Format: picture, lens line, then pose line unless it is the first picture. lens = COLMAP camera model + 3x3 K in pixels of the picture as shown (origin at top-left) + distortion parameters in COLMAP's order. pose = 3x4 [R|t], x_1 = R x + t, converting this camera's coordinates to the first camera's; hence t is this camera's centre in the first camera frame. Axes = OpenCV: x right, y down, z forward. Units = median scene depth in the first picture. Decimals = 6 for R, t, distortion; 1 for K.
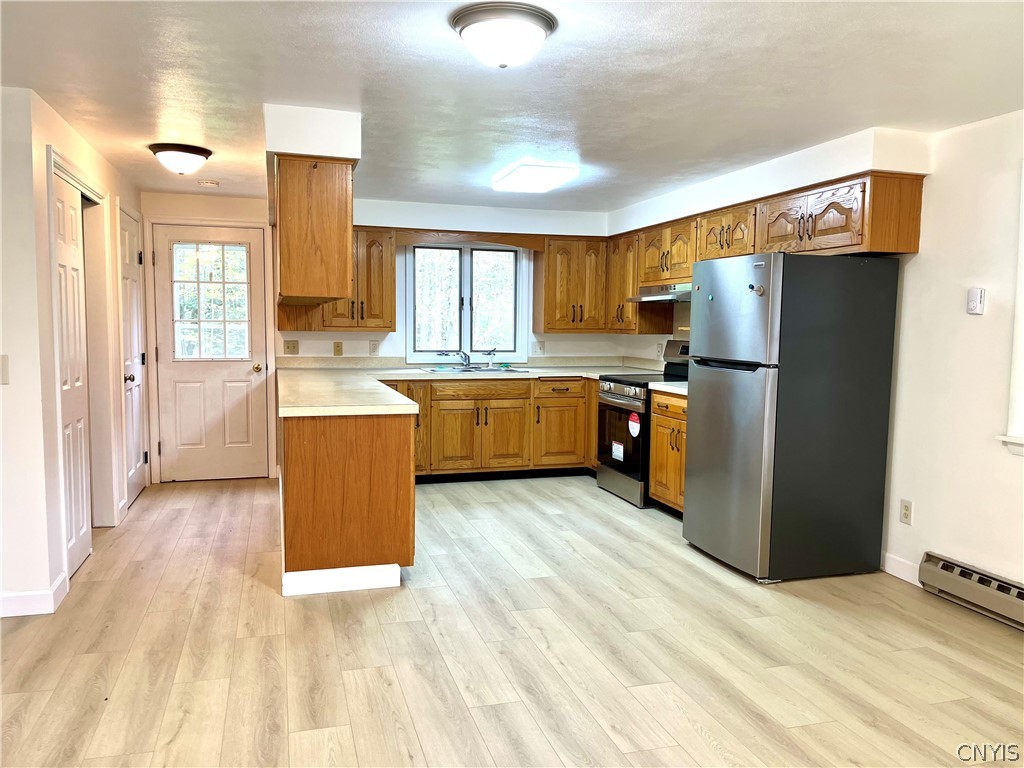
lens RADIAL K [[758.3, 0, 512.0], [0, 758.3, 384.0], [0, 0, 1]] dist [0.045832, 0.000035]
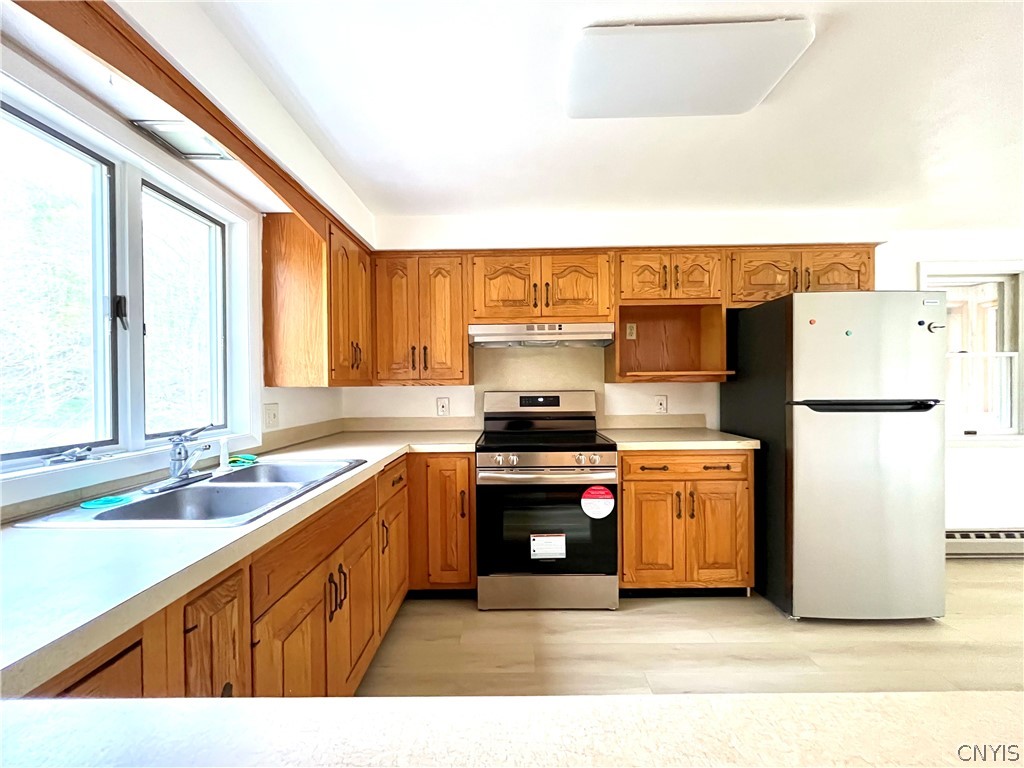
lens RADIAL K [[417.0, 0, 502.8], [0, 417.0, 388.6], [0, 0, 1]] dist [-0.002825, -0.000118]
pose [[0.310752, -0.017759, 0.950325, -0.236460], [0.092874, 0.995608, -0.011764, -0.056909], [-0.945943, 0.091916, 0.311036, 0.880560]]
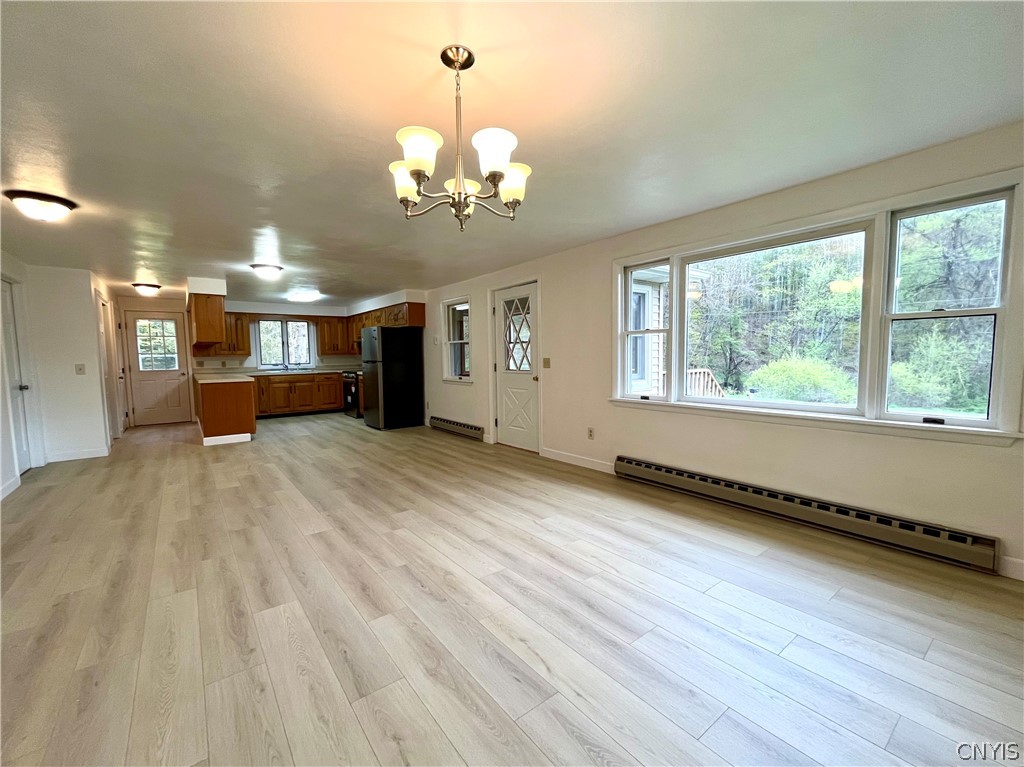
lens RADIAL K [[417.0, 0, 502.8], [0, 417.0, 388.1], [0, 0, 1]] dist [-0.002825, -0.000118]
pose [[0.936967, -0.050428, 0.345759, 0.136228], [0.050861, 0.998675, 0.007828, 0.064536], [-0.345696, 0.010251, 0.938291, -0.525656]]
